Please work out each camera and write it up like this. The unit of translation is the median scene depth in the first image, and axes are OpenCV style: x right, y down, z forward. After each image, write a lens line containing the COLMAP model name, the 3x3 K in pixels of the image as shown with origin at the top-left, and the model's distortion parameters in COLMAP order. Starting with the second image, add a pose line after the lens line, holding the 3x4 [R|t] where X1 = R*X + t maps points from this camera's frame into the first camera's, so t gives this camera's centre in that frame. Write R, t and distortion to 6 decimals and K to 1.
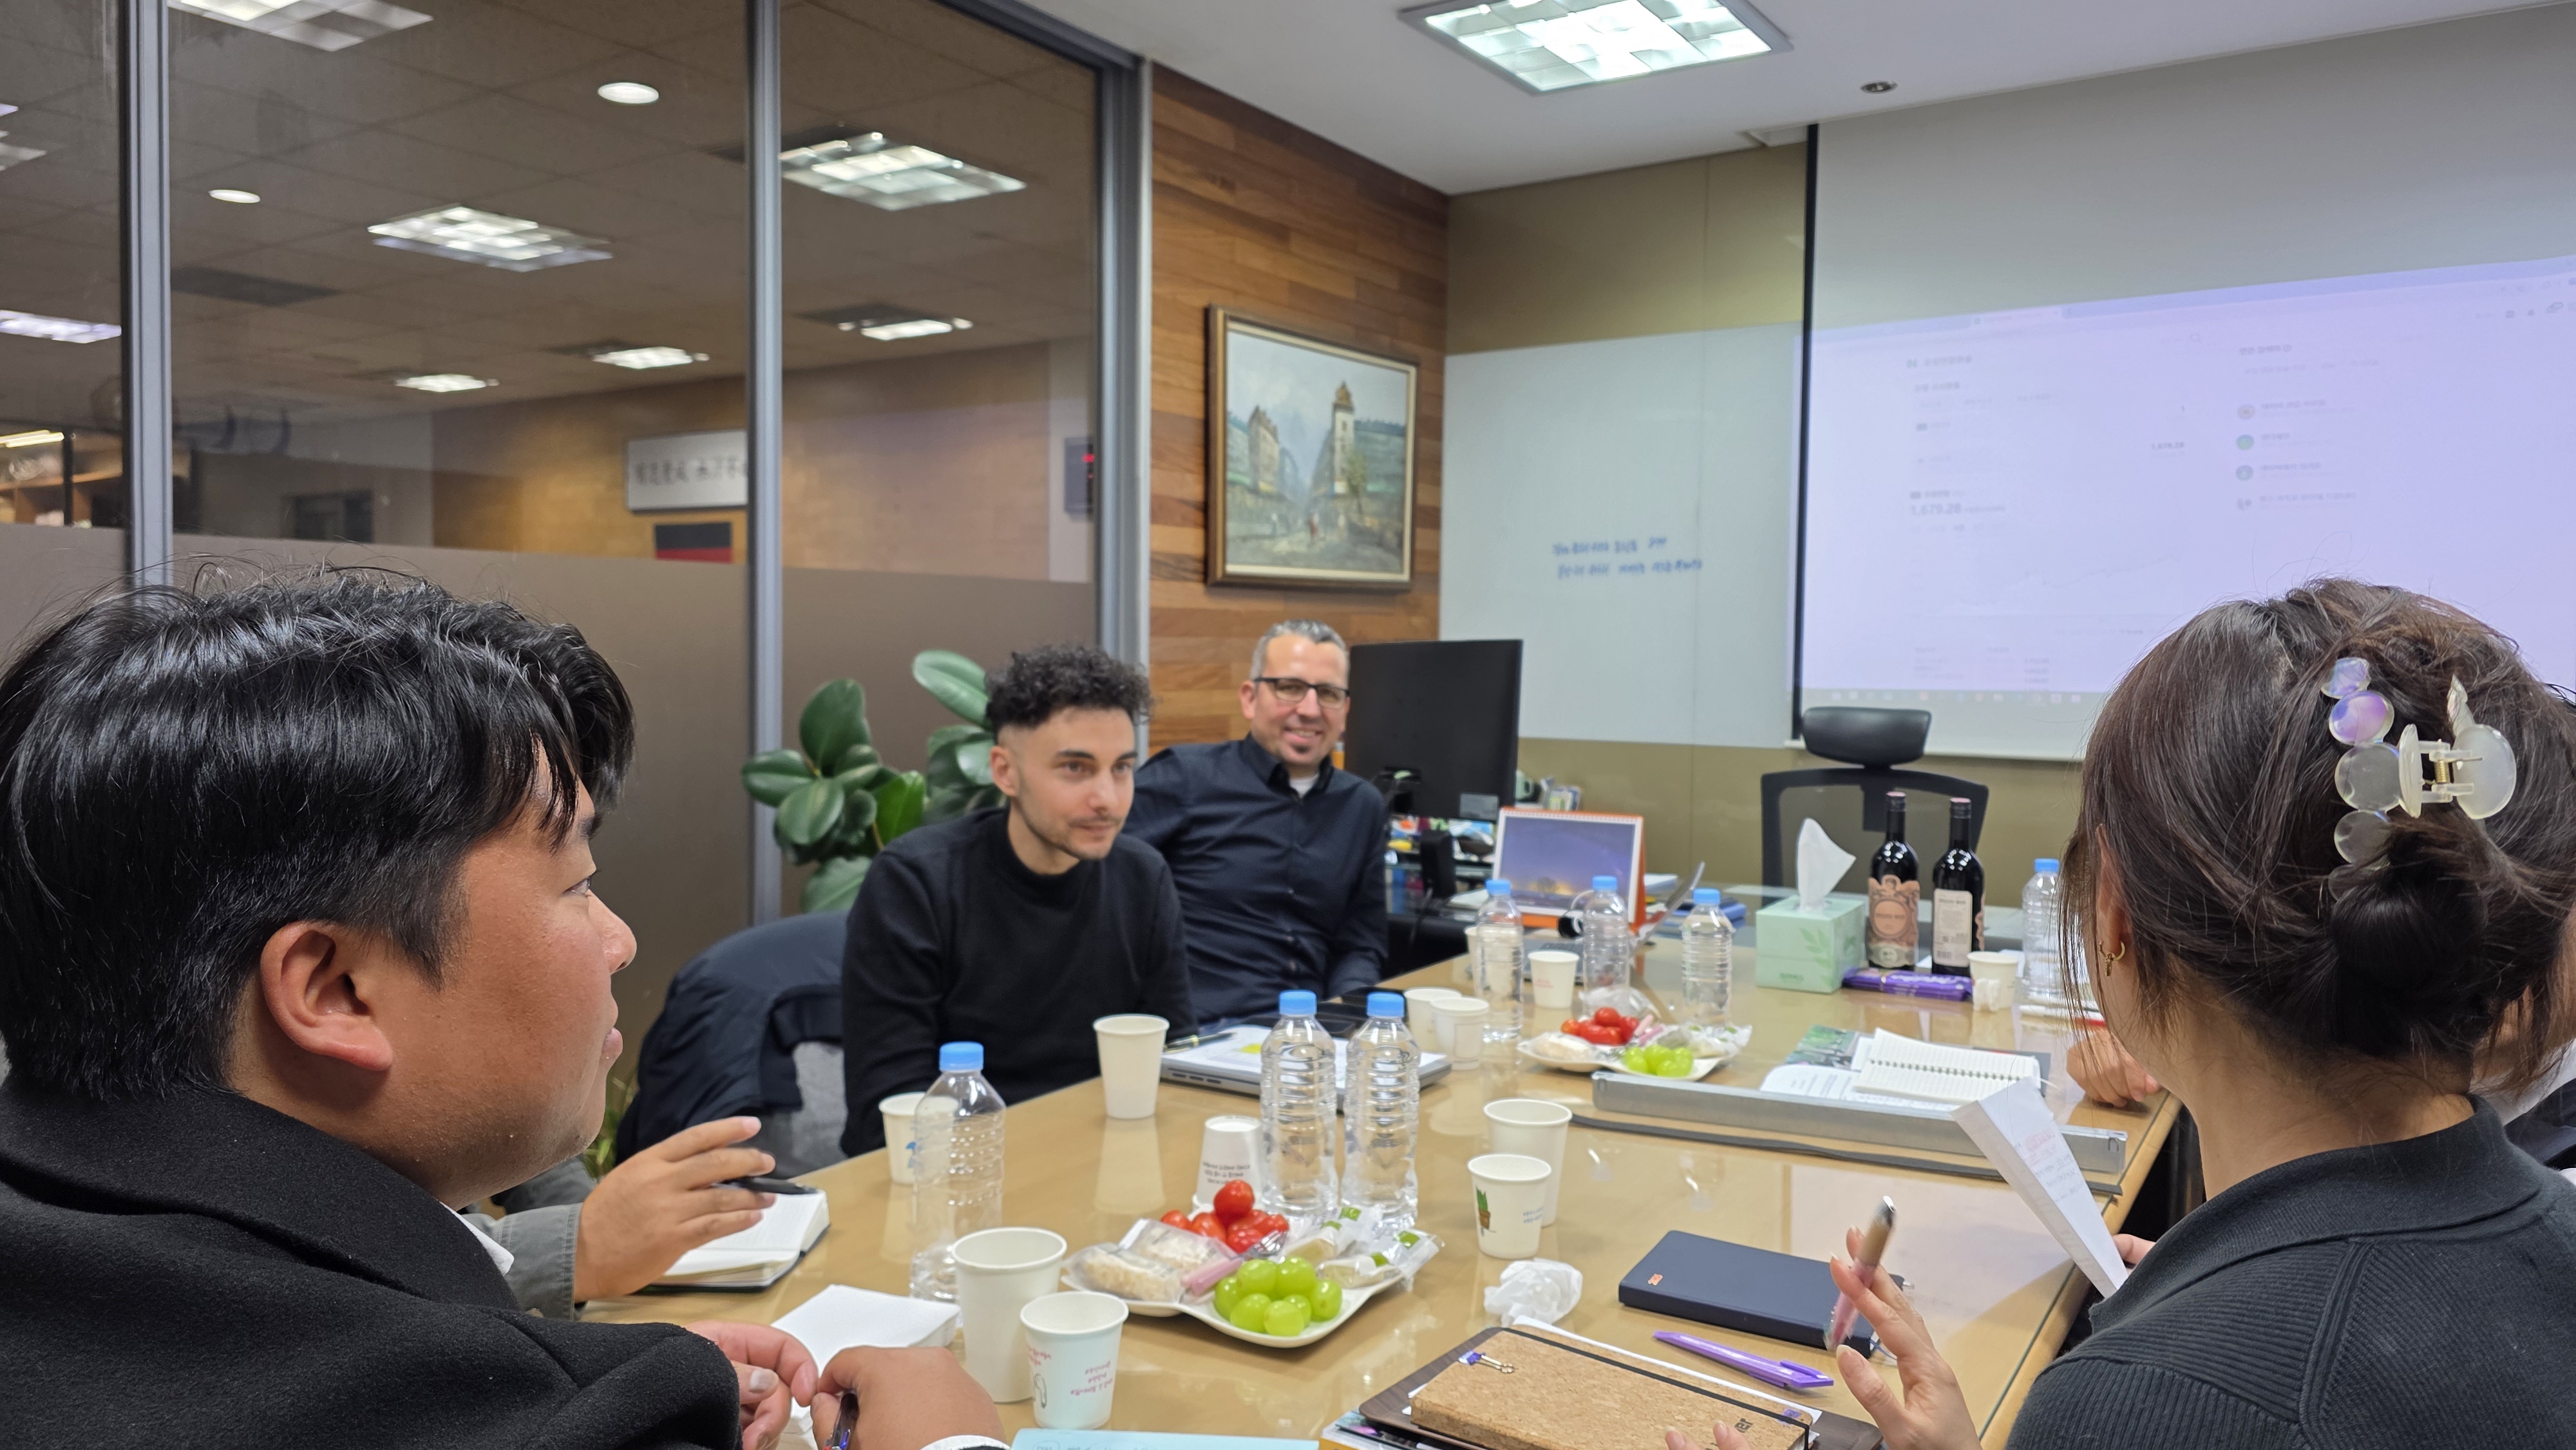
lens RADIAL K [[1752.9, 0, 1288.0], [0, 1752.9, 725.0], [0, 0, 1]] dist [0.066839, -0.076826]
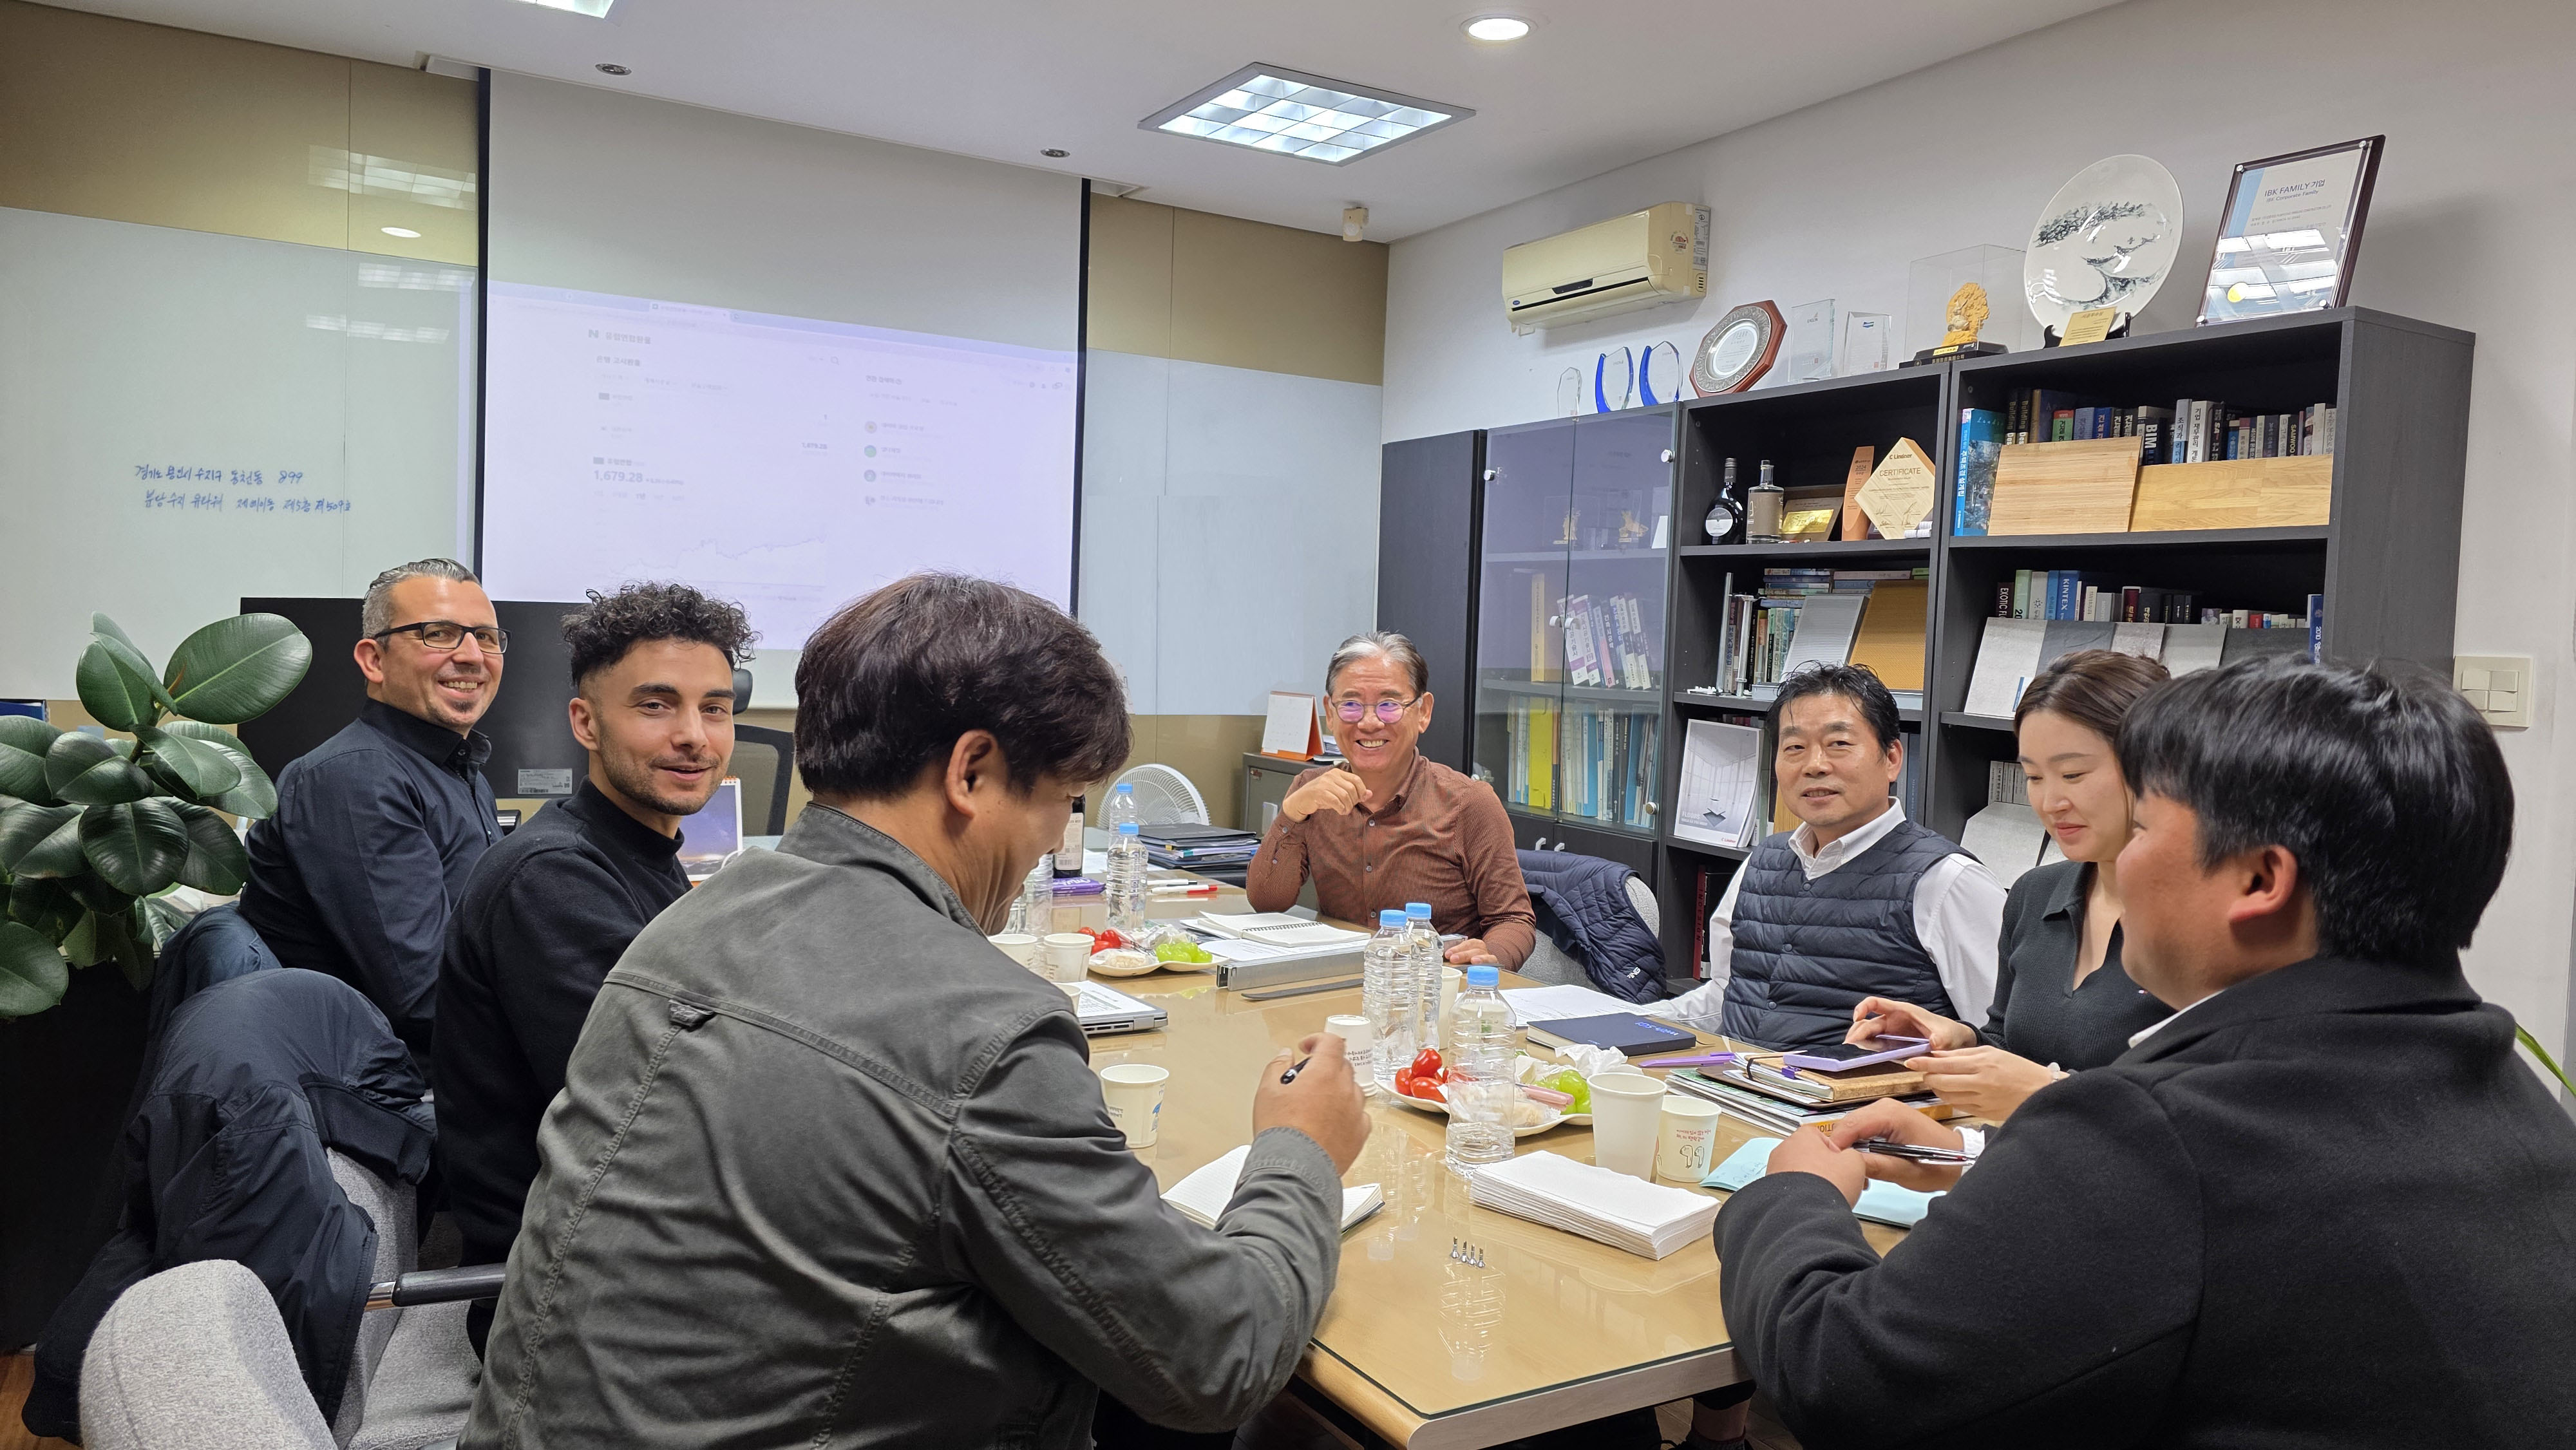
lens RADIAL K [[1752.9, 0, 1288.0], [0, 1752.9, 725.0], [0, 0, 1]] dist [0.066839, -0.076826]
pose [[0.441551, -0.040736, 0.896311, -0.400199], [0.005284, 0.999070, 0.042803, -0.015530], [-0.897220, -0.014164, 0.441356, 0.161789]]
